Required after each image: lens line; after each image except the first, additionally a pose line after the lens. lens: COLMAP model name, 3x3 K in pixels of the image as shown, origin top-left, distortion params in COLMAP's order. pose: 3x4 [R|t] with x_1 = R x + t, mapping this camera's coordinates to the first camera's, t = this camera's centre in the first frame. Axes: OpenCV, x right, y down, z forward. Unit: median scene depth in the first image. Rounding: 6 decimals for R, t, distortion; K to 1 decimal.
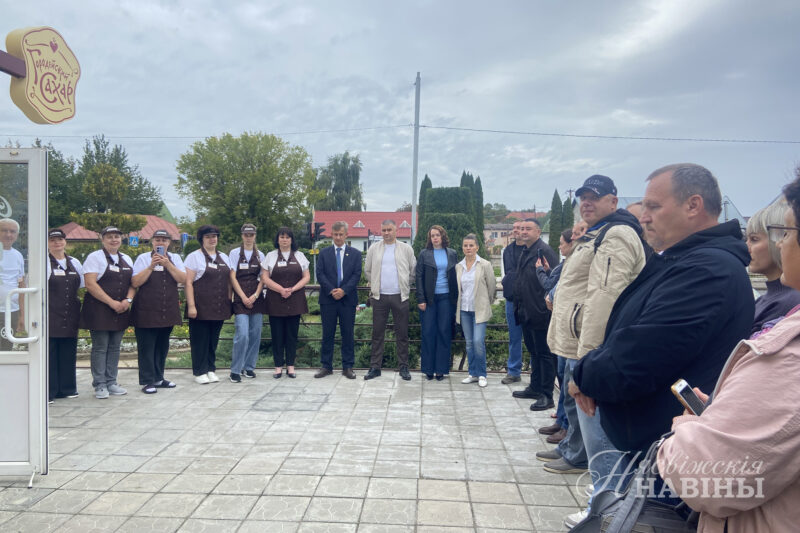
lens RADIAL K [[628.7, 0, 398.2], [0, 628.7, 291.0], [0, 0, 1]] dist [0.117197, -0.133165]
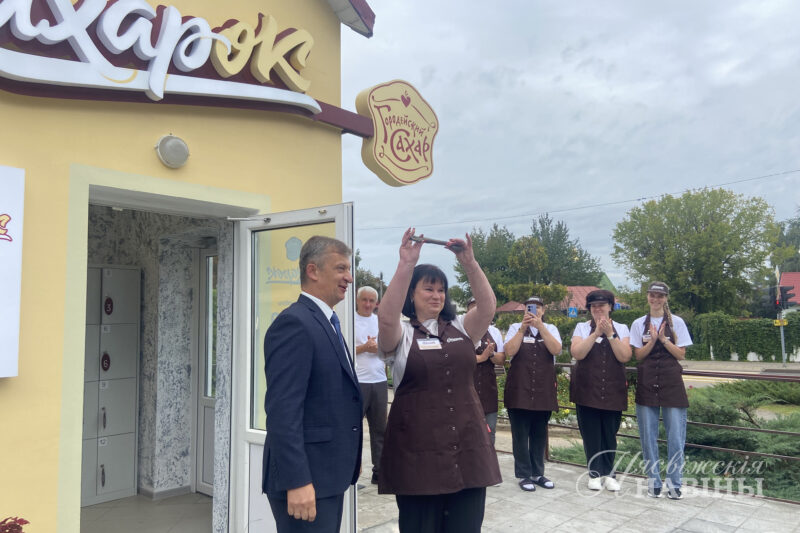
lens RADIAL K [[628.7, 0, 398.2], [0, 628.7, 291.0], [0, 0, 1]] dist [0.117197, -0.133165]
pose [[0.780045, -0.031994, -0.624905, 0.007464], [-0.037581, 0.994494, -0.097827, -0.007533], [0.624593, 0.099794, 0.774548, 0.133032]]
